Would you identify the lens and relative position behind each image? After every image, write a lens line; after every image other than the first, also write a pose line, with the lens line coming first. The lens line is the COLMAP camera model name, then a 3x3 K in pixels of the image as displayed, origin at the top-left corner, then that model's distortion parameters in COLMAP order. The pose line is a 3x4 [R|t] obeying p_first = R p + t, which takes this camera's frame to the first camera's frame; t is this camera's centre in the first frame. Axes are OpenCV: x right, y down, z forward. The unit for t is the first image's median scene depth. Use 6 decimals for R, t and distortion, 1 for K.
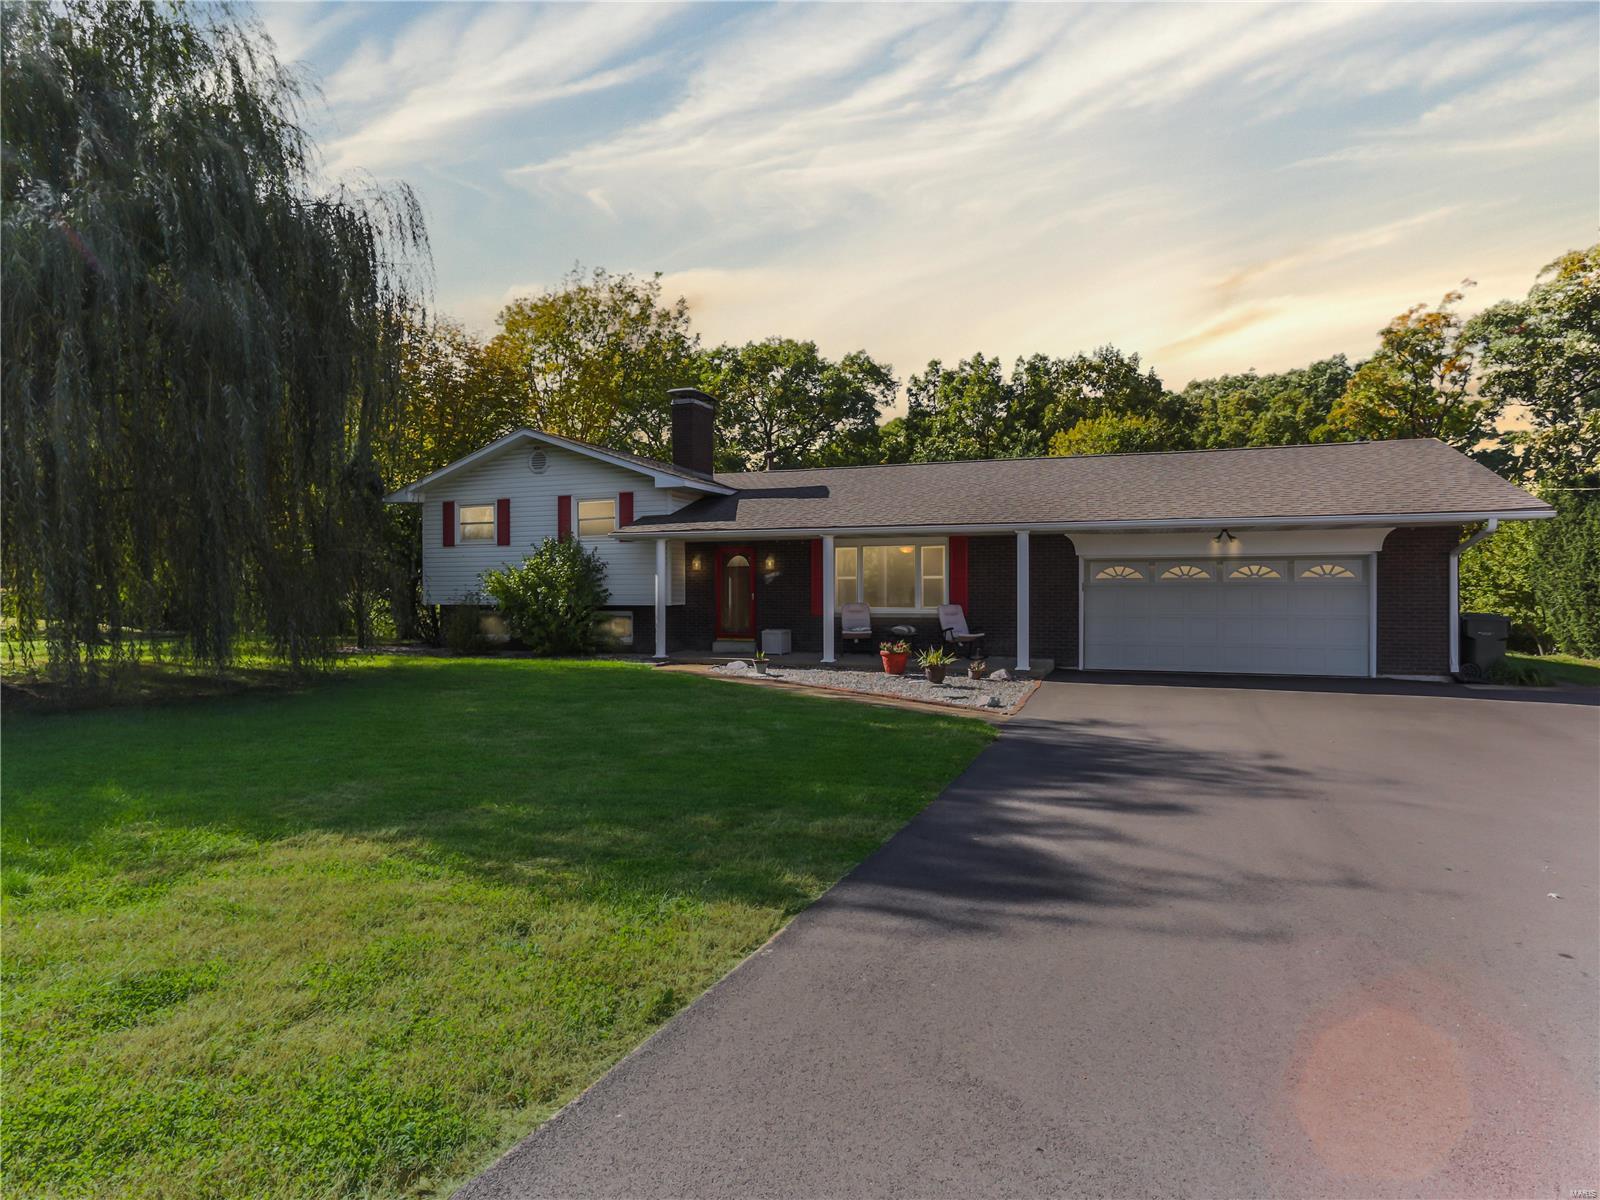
lens RADIAL K [[917.2, 0, 800.0], [0, 917.2, 600.0], [0, 0, 1]] dist [0.000914, 0.000653]
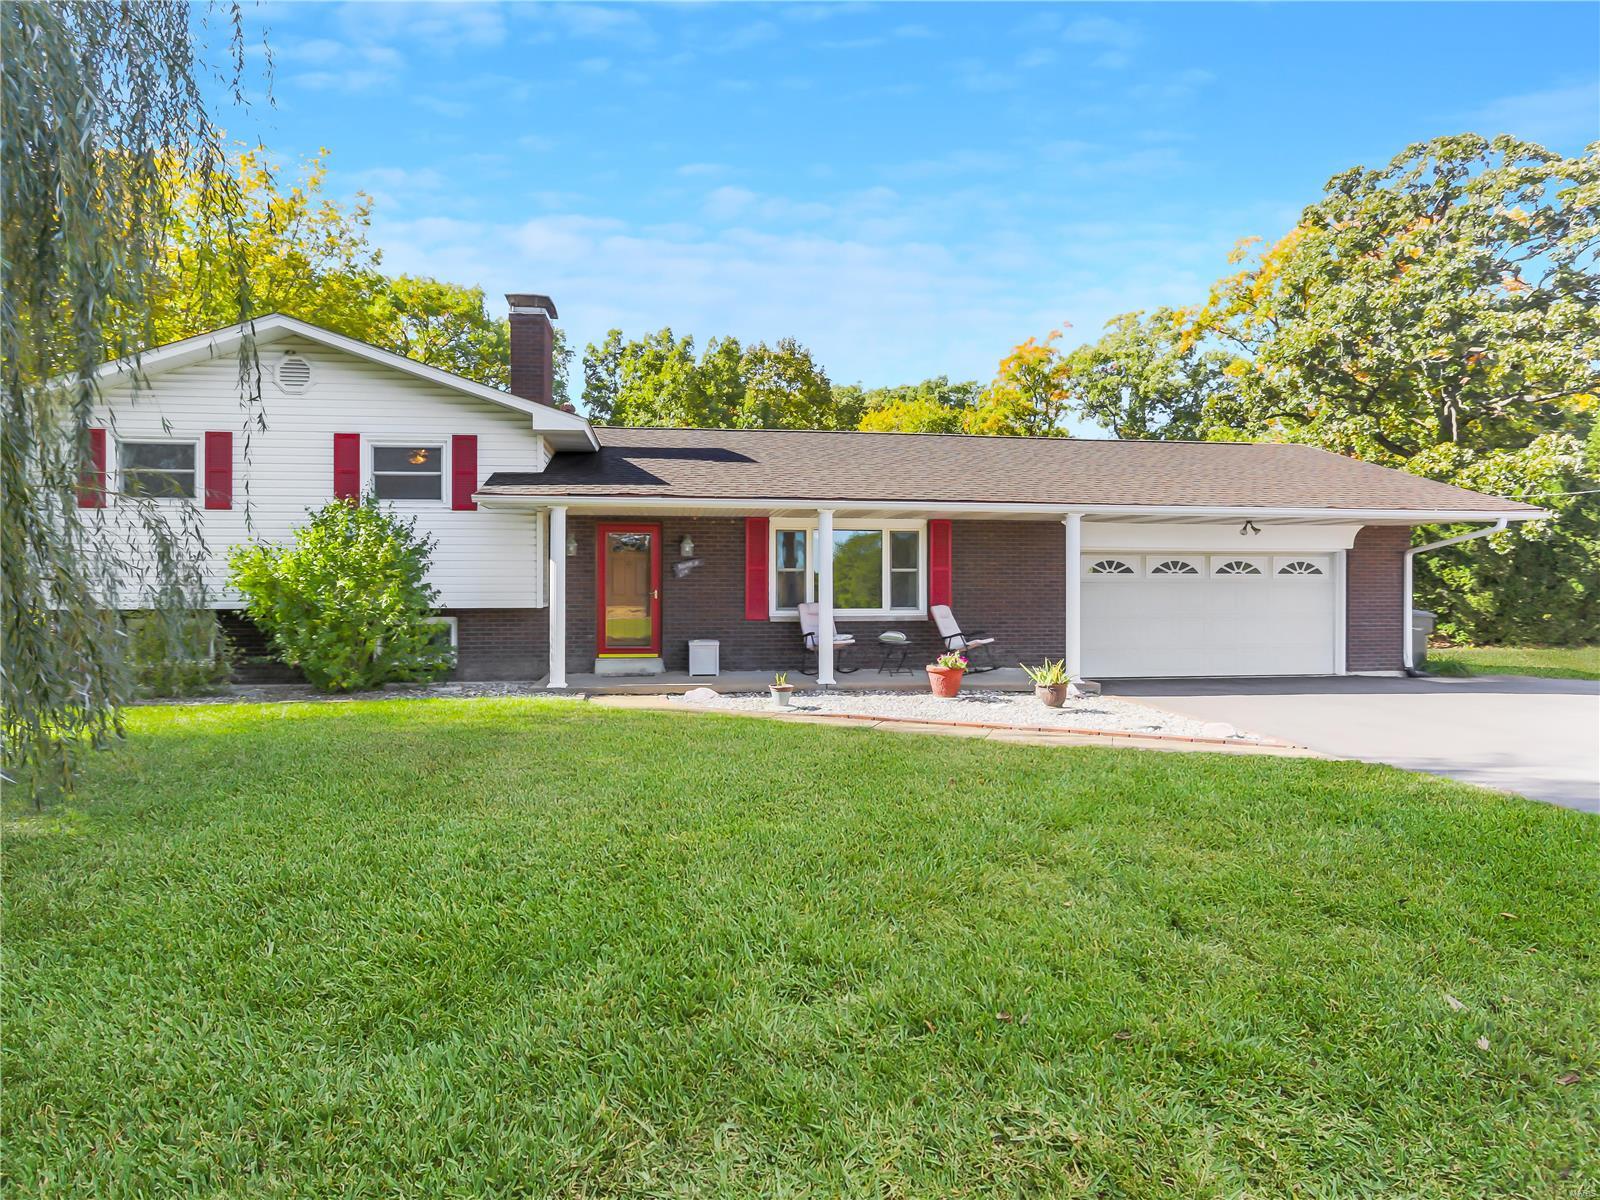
lens RADIAL K [[917.2, 0, 800.0], [0, 917.2, 600.0], [0, 0, 1]] dist [0.000914, 0.000653]
pose [[0.884953, -0.004166, 0.465662, -0.291212], [0.002753, 0.999989, 0.003715, -0.001585], [-0.465672, -0.002006, 0.884955, 0.317572]]
